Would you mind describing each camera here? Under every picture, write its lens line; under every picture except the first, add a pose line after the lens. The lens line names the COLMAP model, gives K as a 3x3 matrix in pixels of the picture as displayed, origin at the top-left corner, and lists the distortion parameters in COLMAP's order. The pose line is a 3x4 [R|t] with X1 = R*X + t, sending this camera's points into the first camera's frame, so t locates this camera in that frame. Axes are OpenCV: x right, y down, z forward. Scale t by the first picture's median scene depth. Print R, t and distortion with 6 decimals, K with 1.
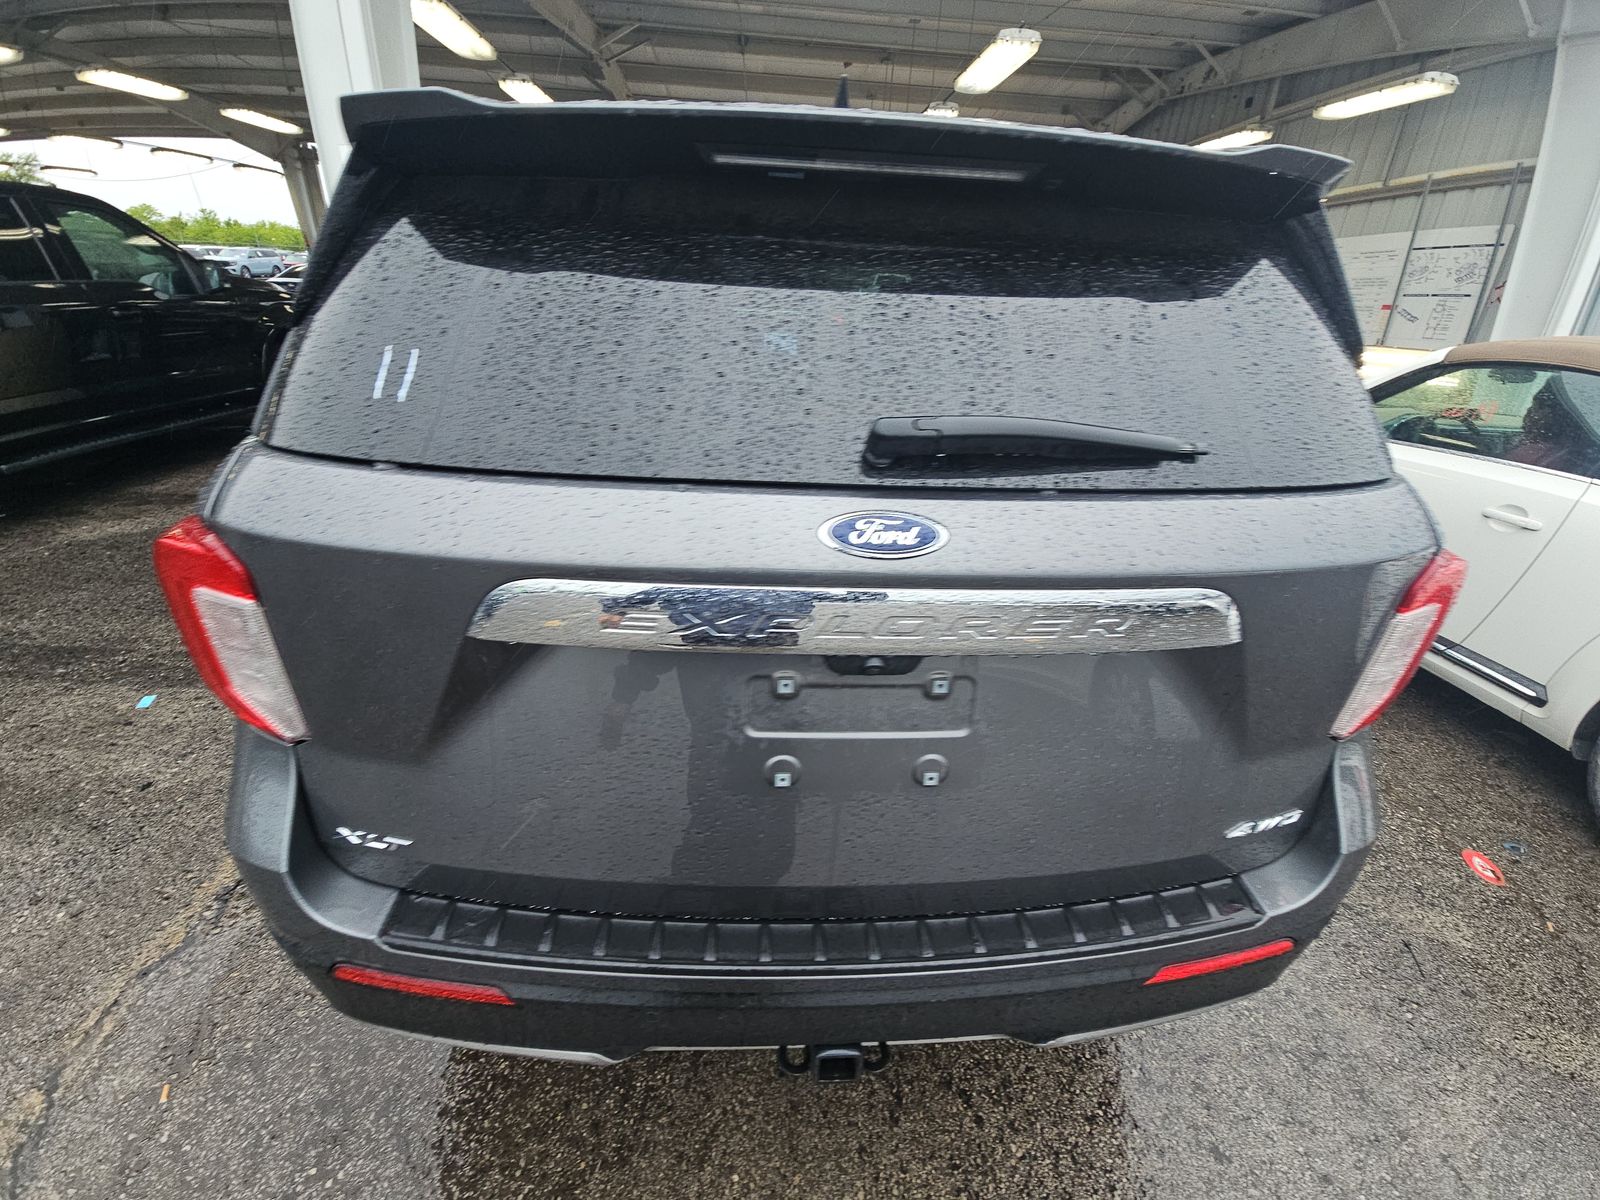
lens RADIAL K [[665.9, 0, 800.0], [0, 665.9, 600.0], [0, 0, 1]] dist [0.008174, 0.000257]
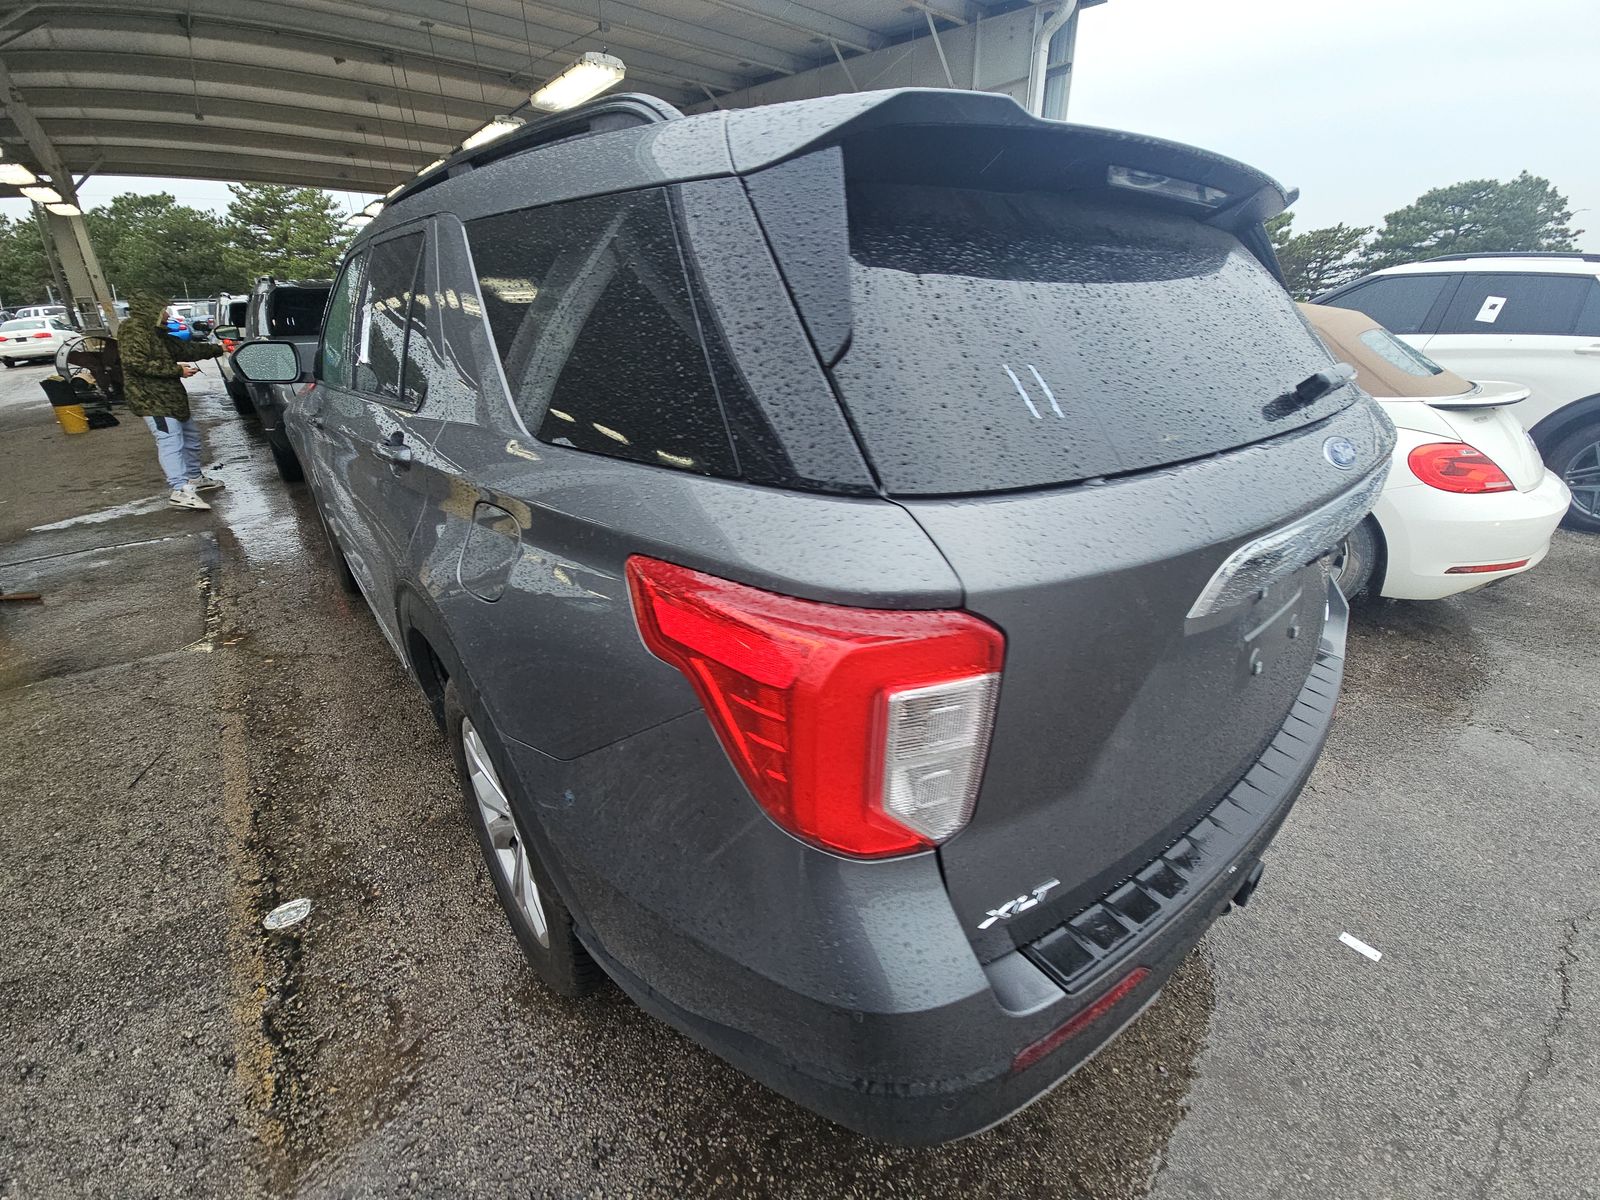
lens RADIAL K [[645.7, 0, 793.6], [0, 645.7, 590.1], [0, 0, 1]] dist [0.055131, -0.030254]
pose [[0.796546, -0.293155, 0.528748, -0.791748], [0.305337, 0.949907, 0.066676, -0.128921], [-0.521808, 0.108336, 0.846156, 0.230263]]
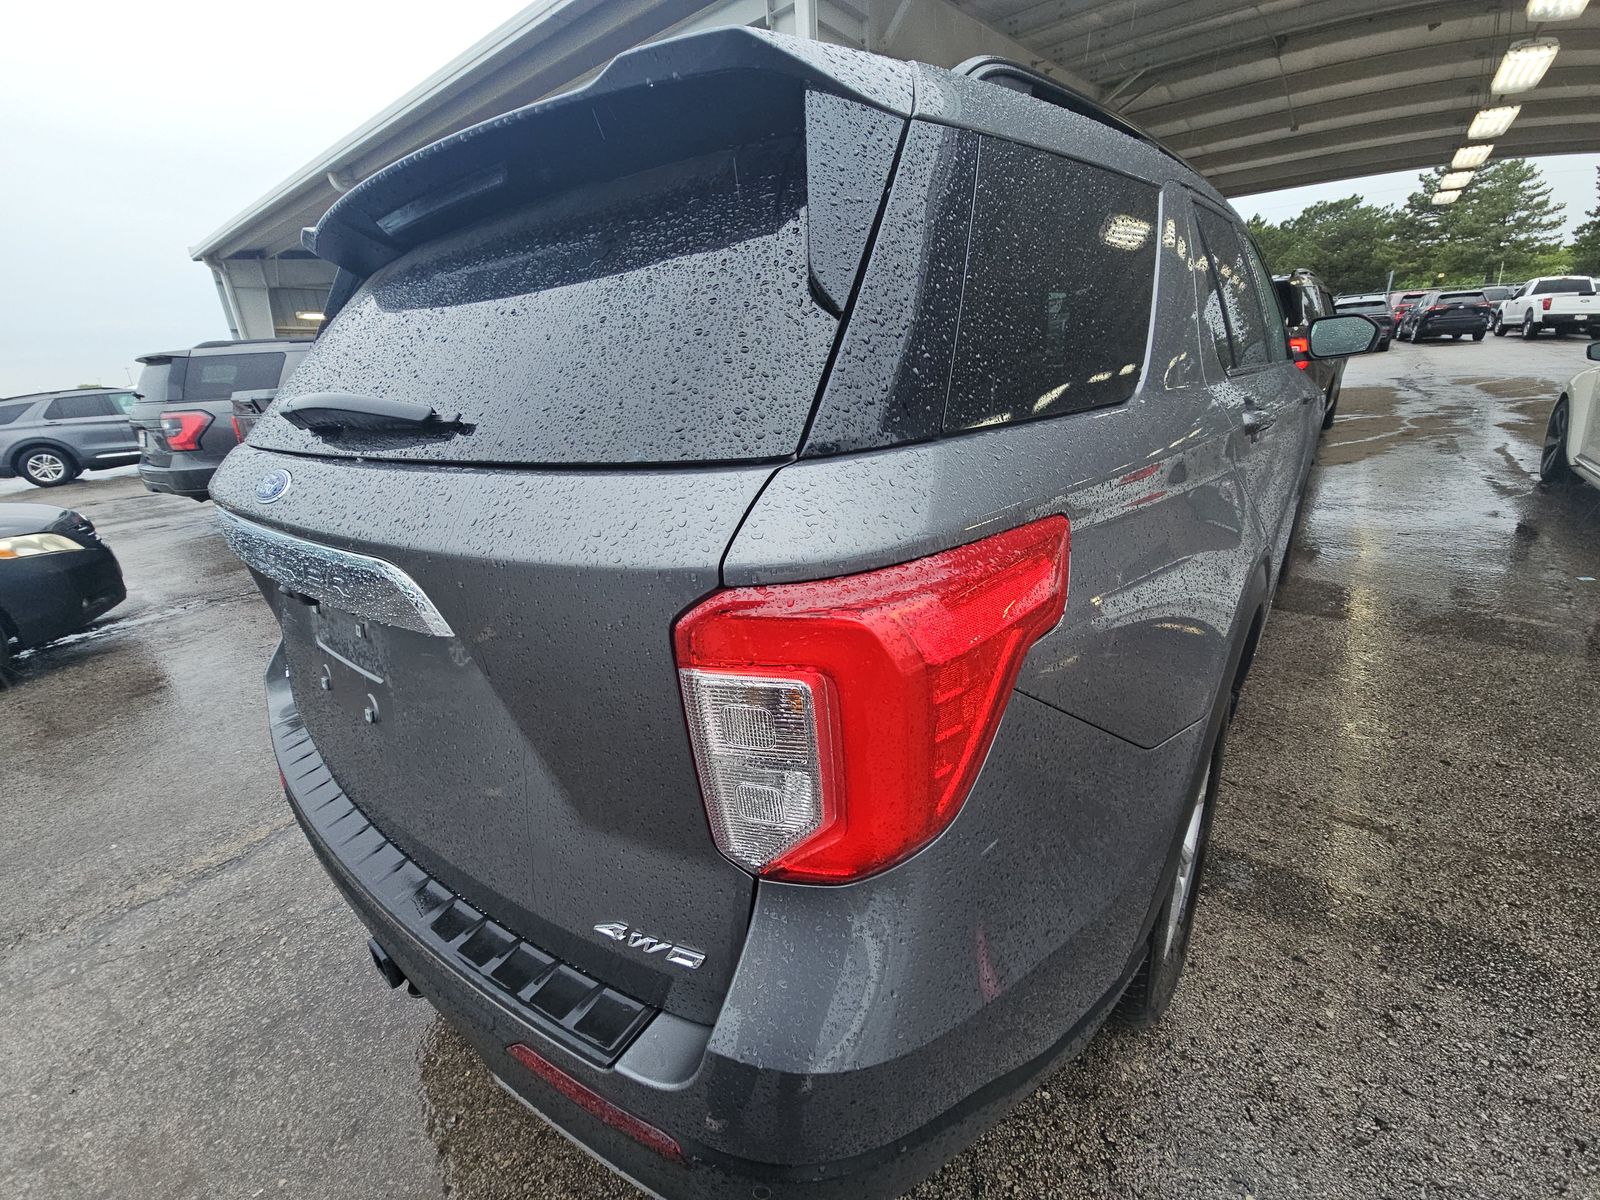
lens RADIAL K [[645.7, 0, 793.6], [0, 645.7, 590.1], [0, 0, 1]] dist [0.055131, -0.030254]
pose [[0.730102, 0.141333, -0.668562, 0.856988], [-0.199332, 0.979875, -0.010536, -0.042824], [0.653618, 0.140958, 0.743582, 0.364718]]
